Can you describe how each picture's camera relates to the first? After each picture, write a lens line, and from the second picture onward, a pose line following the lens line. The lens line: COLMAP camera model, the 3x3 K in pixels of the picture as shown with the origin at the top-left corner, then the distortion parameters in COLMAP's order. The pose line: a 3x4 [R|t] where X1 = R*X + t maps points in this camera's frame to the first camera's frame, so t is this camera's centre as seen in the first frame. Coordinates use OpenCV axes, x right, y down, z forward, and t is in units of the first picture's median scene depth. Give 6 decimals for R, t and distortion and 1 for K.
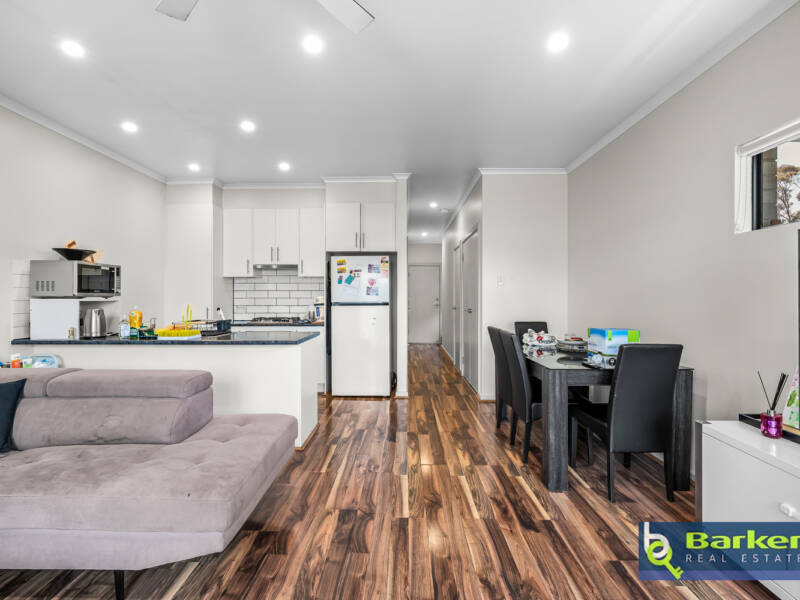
lens RADIAL K [[390.9, 0, 398.4], [0, 390.9, 296.9], [0, 0, 1]] dist [-0.004642, 0.001534]
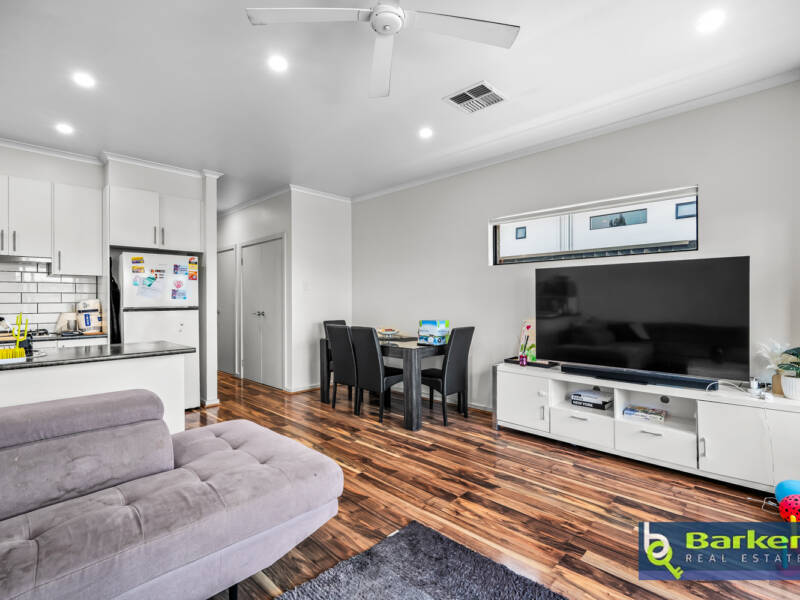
lens RADIAL K [[390.9, 0, 397.8], [0, 390.9, 299.6], [0, 0, 1]] dist [-0.004642, 0.001534]
pose [[0.689487, -0.002466, 0.724294, -0.547217], [0.004036, 0.999992, -0.000438, -0.000673], [-0.724287, 0.003226, 0.689491, 0.018550]]
